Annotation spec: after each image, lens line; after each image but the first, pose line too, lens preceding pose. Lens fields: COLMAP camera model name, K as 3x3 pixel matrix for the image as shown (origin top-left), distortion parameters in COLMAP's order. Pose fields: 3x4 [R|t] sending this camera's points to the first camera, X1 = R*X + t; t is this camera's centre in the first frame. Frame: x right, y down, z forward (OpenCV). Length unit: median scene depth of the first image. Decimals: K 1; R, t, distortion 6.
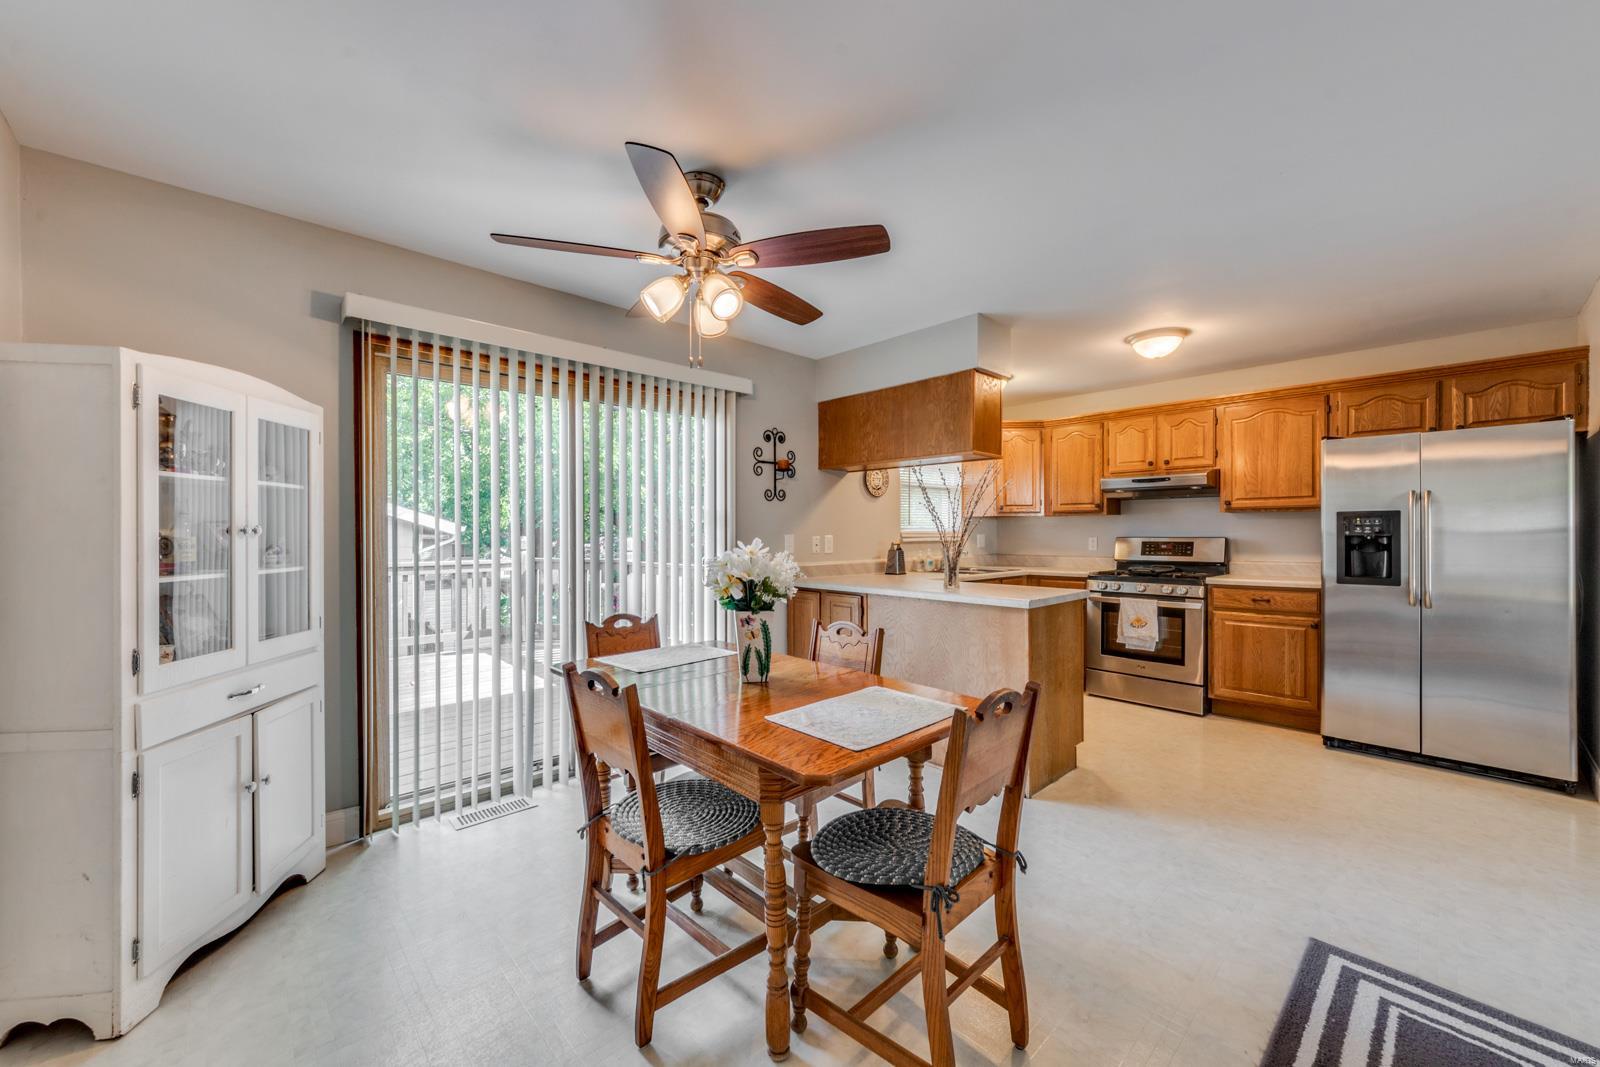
lens RADIAL K [[613.9, 0, 802.2], [0, 613.9, 542.3], [0, 0, 1]] dist [-0.000610, -0.000207]
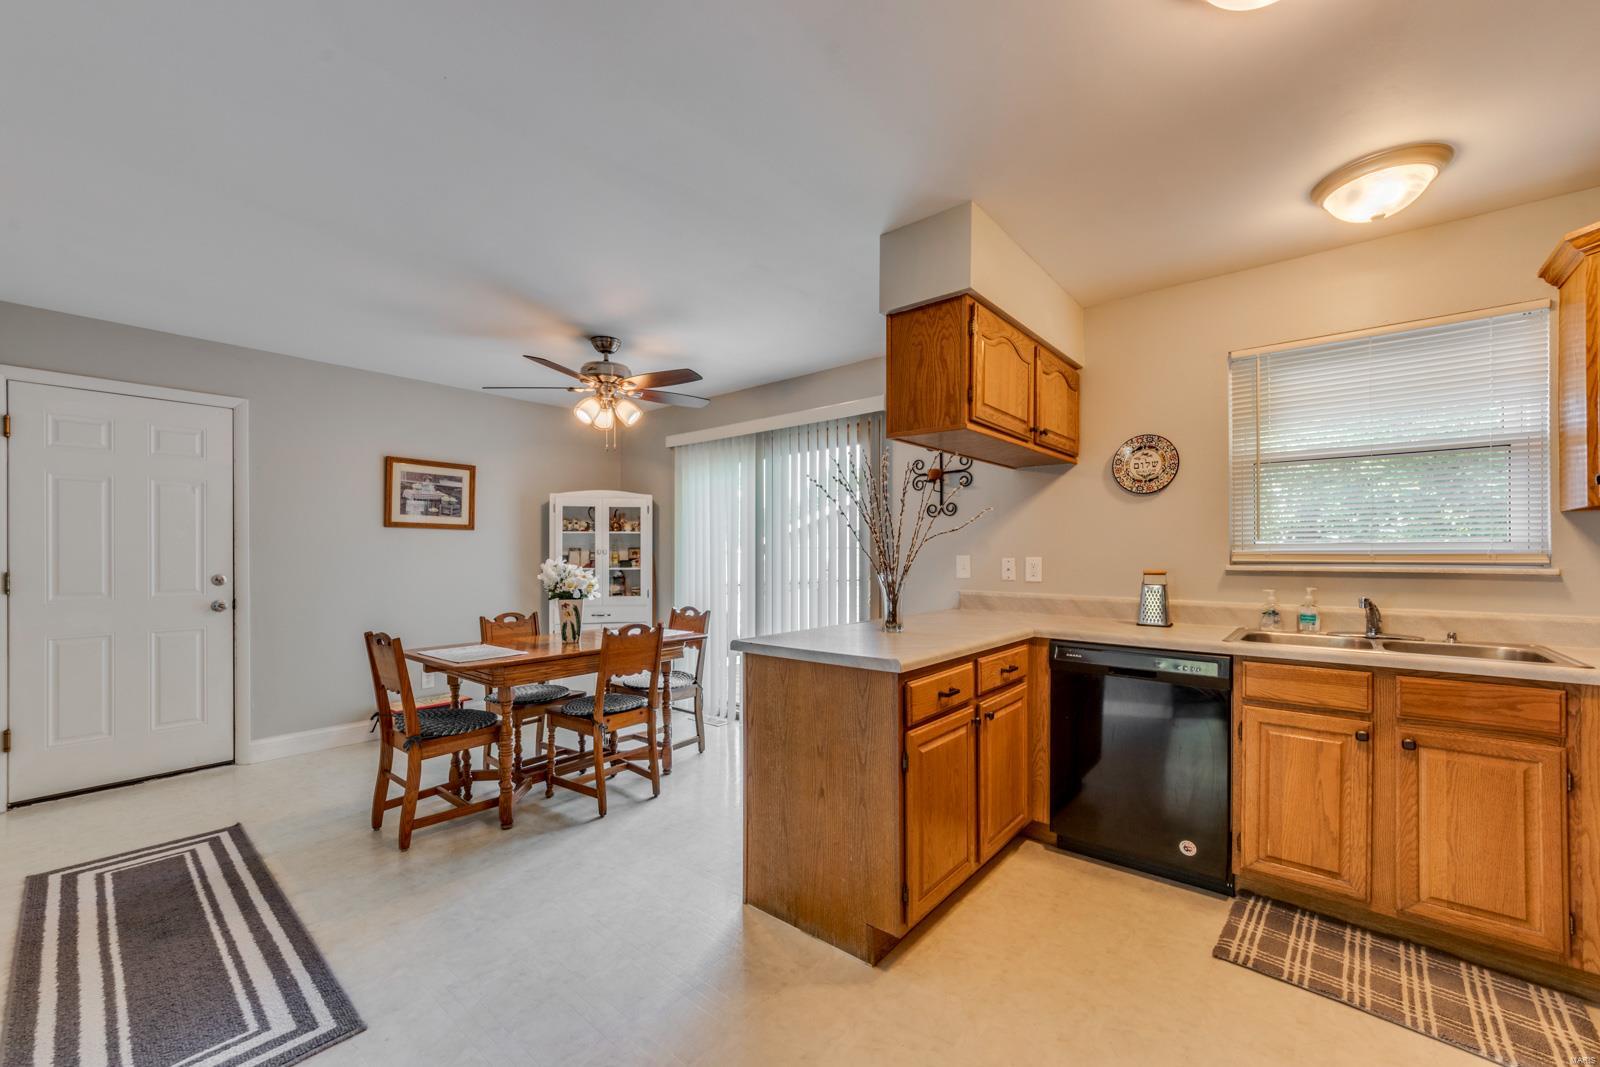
lens RADIAL K [[632.6, 0, 795.0], [0, 632.6, 560.6], [0, 0, 1]] dist [-0.001221, -0.000279]
pose [[0.110851, 0.012155, -0.993763, 0.811019], [-0.016483, 0.999810, 0.010390, -0.010840], [0.993700, 0.015229, 0.111031, 0.683423]]
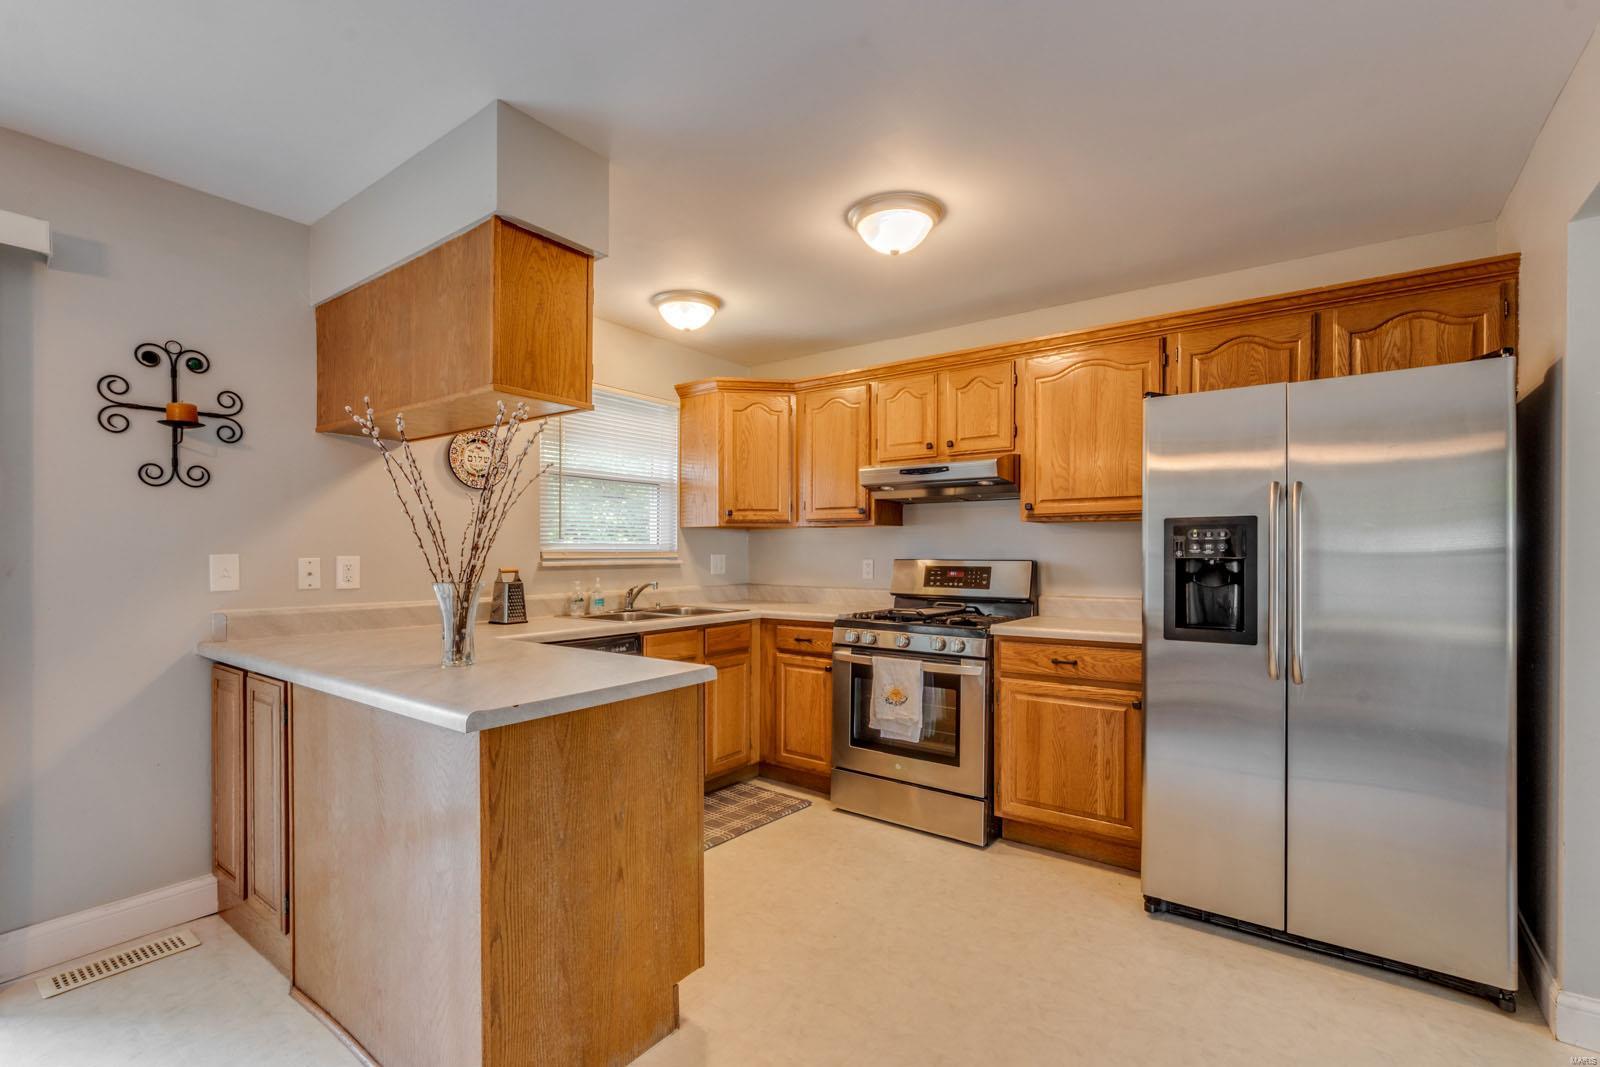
lens RADIAL K [[709.5, 0, 793.6], [0, 709.5, 567.1], [0, 0, 1]] dist [0.025897, -0.020420]
pose [[0.984690, -0.000739, 0.174315, 0.344957], [-0.000294, 0.999983, 0.005898, -0.005607], [-0.174316, -0.005859, 0.984672, 0.332056]]
